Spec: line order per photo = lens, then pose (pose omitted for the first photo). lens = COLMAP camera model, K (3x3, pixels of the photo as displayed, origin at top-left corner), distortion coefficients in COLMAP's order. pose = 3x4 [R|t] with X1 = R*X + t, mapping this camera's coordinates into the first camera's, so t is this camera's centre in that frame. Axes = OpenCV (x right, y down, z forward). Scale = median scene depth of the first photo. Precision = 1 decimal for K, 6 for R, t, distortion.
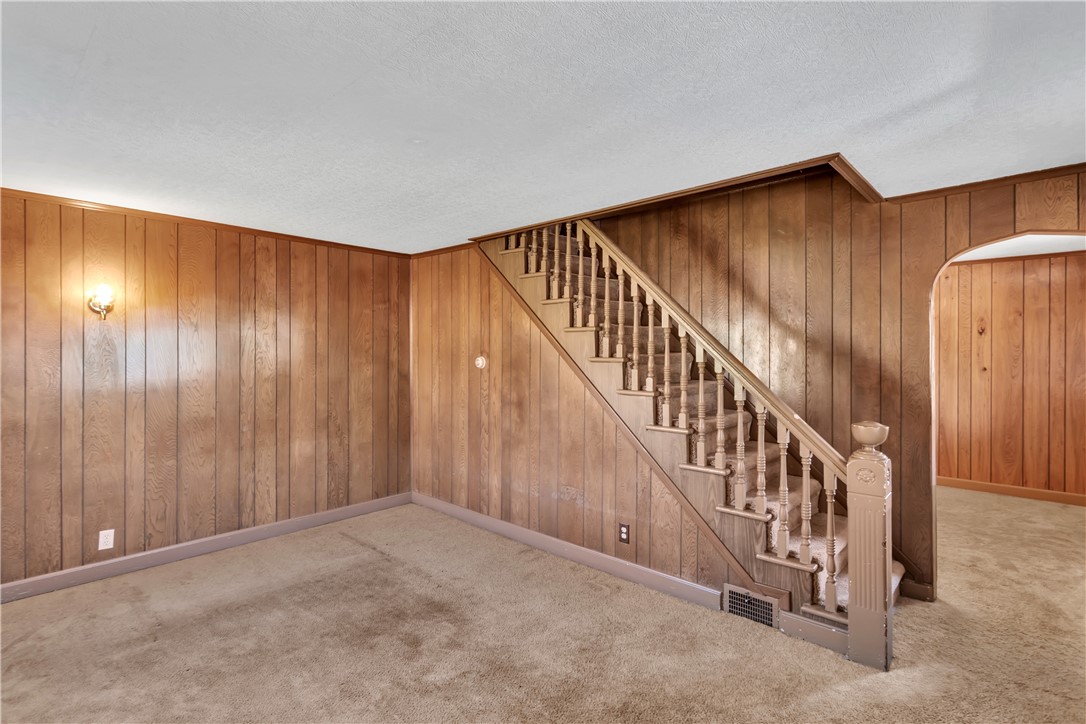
lens RADIAL K [[516.4, 0, 544.1], [0, 516.4, 357.7], [0, 0, 1]] dist [-0.001731, -0.000385]
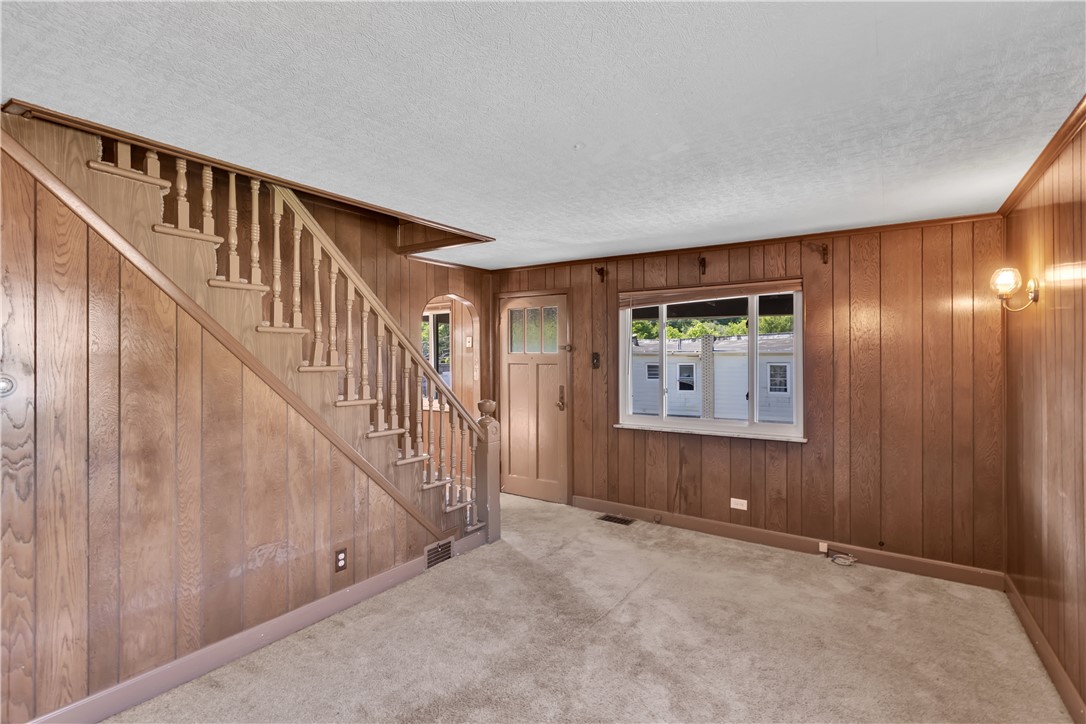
lens RADIAL K [[516.4, 0, 544.1], [0, 516.4, 357.7], [0, 0, 1]] dist [-0.001731, -0.000385]
pose [[-0.149393, -0.000563, 0.988778, -0.763993], [0.004706, 0.999988, 0.001280, -0.013730], [-0.988767, 0.004844, -0.149389, 0.753544]]
